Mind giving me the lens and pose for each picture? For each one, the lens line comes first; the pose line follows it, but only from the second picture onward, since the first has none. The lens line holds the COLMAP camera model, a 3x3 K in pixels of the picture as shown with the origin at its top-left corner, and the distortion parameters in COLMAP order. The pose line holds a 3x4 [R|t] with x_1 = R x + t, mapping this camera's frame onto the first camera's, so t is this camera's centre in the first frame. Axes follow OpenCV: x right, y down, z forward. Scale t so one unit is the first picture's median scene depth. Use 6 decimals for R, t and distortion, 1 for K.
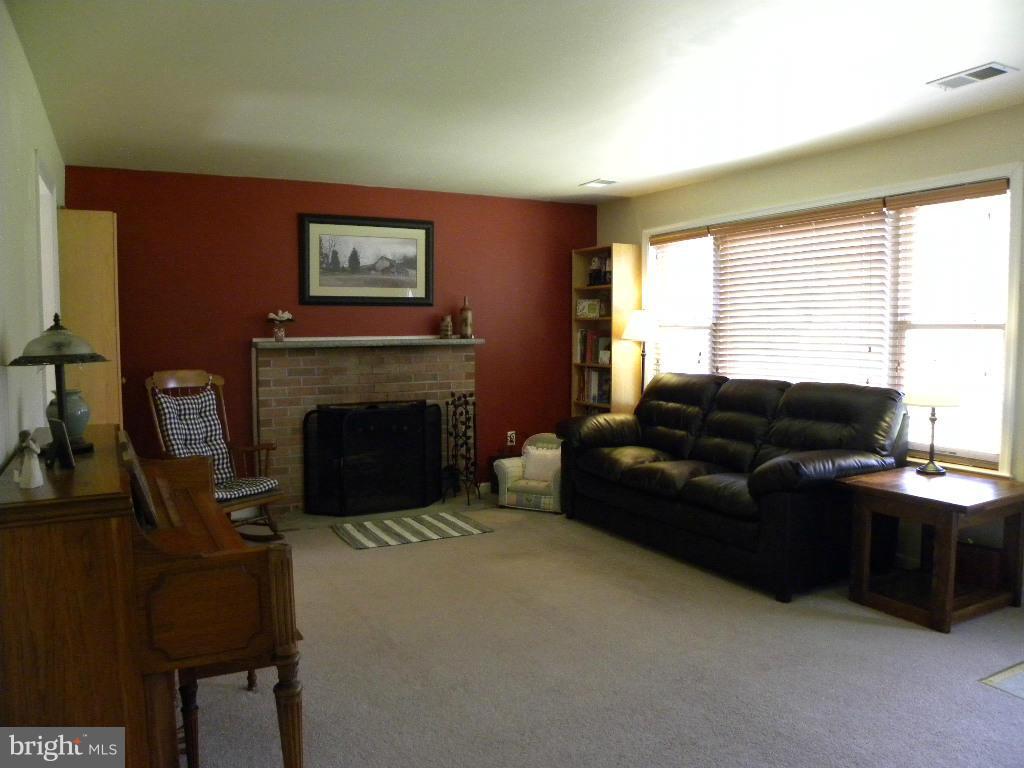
lens RADIAL K [[778.9, 0, 520.2], [0, 778.9, 387.5], [0, 0, 1]] dist [-0.144102, 0.085146]
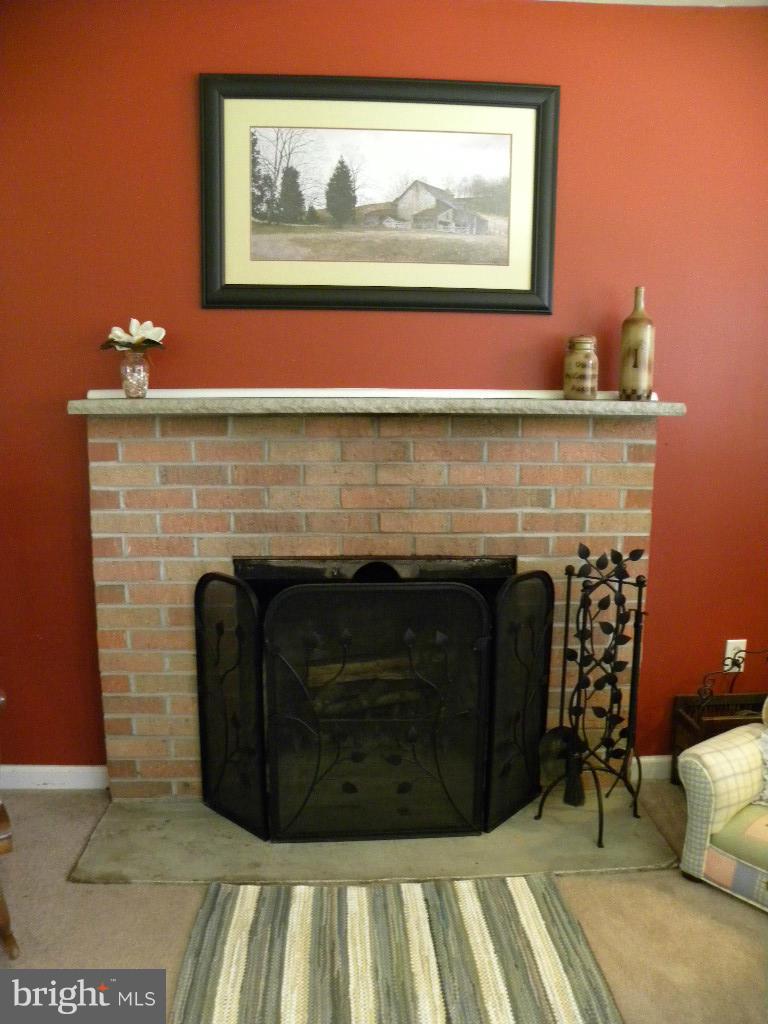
lens RADIAL K [[778.9, 0, 385.8], [0, 778.9, 535.8], [0, 0, 1]] dist [-0.144102, 0.085146]
pose [[0.908836, 0.084046, -0.408600, -0.023350], [-0.042099, 0.992972, 0.110608, -0.035584], [0.415024, -0.083323, 0.905987, 0.640042]]
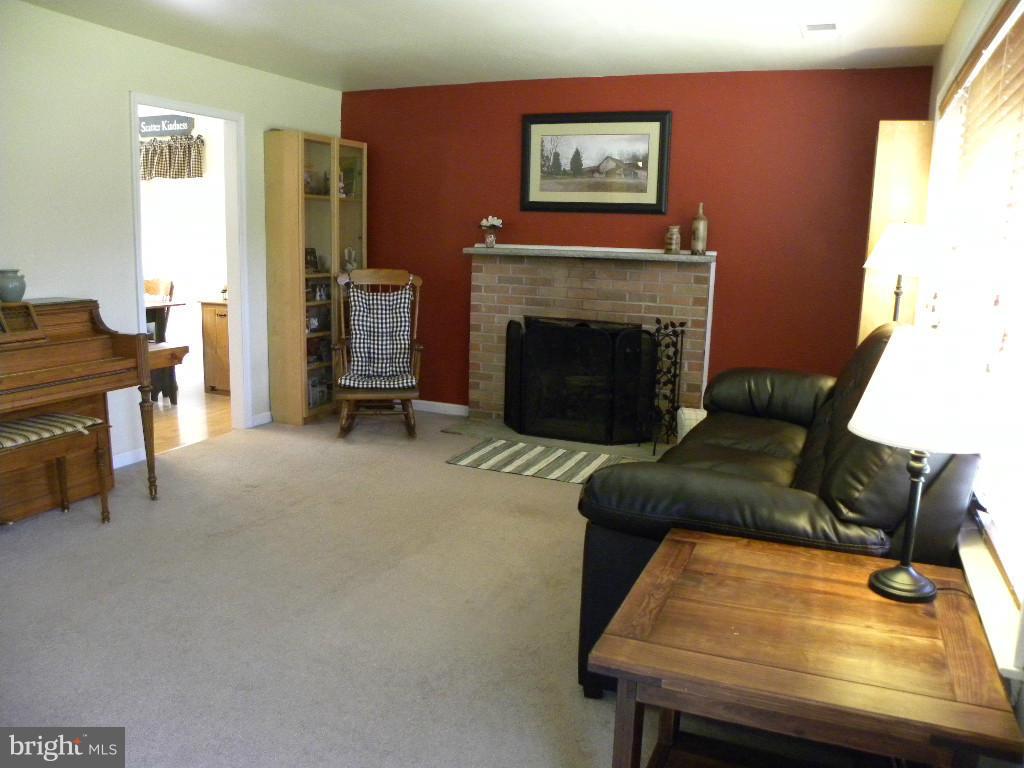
lens RADIAL K [[778.9, 0, 520.2], [0, 778.9, 387.5], [0, 0, 1]] dist [-0.144102, 0.085146]
pose [[0.625805, 0.168571, -0.761546, 0.472812], [-0.088928, 0.985420, 0.145049, -0.028505], [0.774894, -0.023050, 0.631671, 0.365402]]
